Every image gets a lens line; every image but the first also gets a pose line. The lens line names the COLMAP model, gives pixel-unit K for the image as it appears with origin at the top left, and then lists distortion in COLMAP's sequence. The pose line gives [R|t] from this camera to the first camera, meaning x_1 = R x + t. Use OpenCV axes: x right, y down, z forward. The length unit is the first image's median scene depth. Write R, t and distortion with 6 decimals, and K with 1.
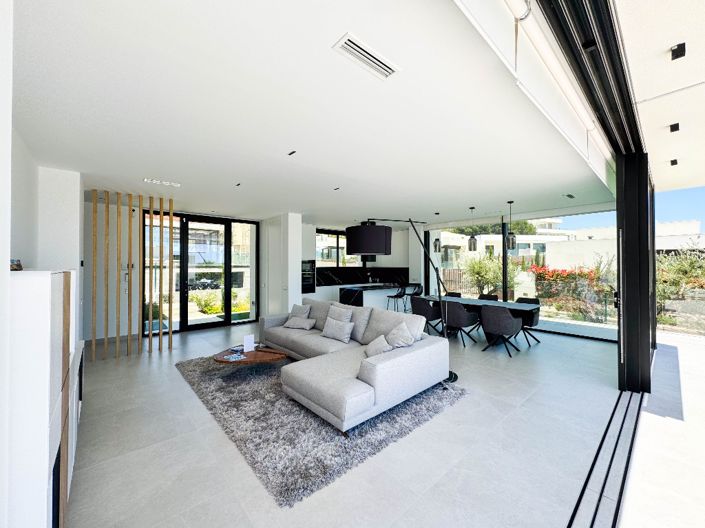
lens RADIAL K [[280.9, 0, 352.5], [0, 280.9, 264.0], [0, 0, 1]] dist [-0.020833, 0.000041]
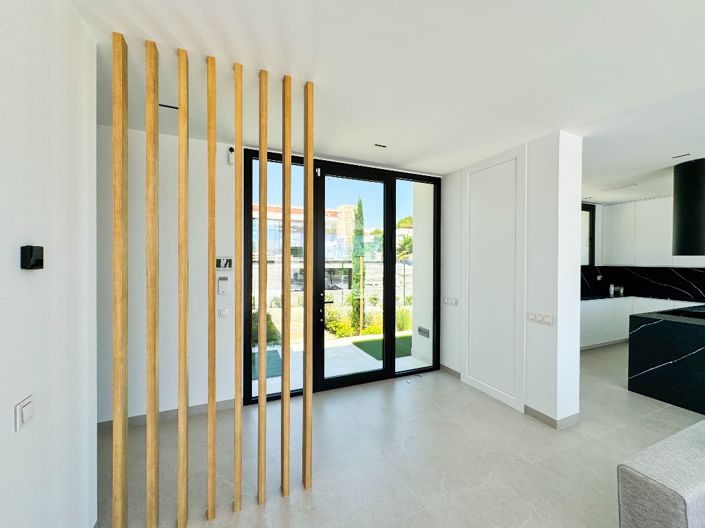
lens RADIAL K [[282.5, 0, 352.5], [0, 282.5, 264.0], [0, 0, 1]] dist [0.001464, 0.000297]
pose [[0.953344, 0.008476, -0.301768, -0.351936], [-0.000946, 0.999685, 0.025091, -0.004887], [0.301886, -0.023635, 0.953051, 0.477768]]
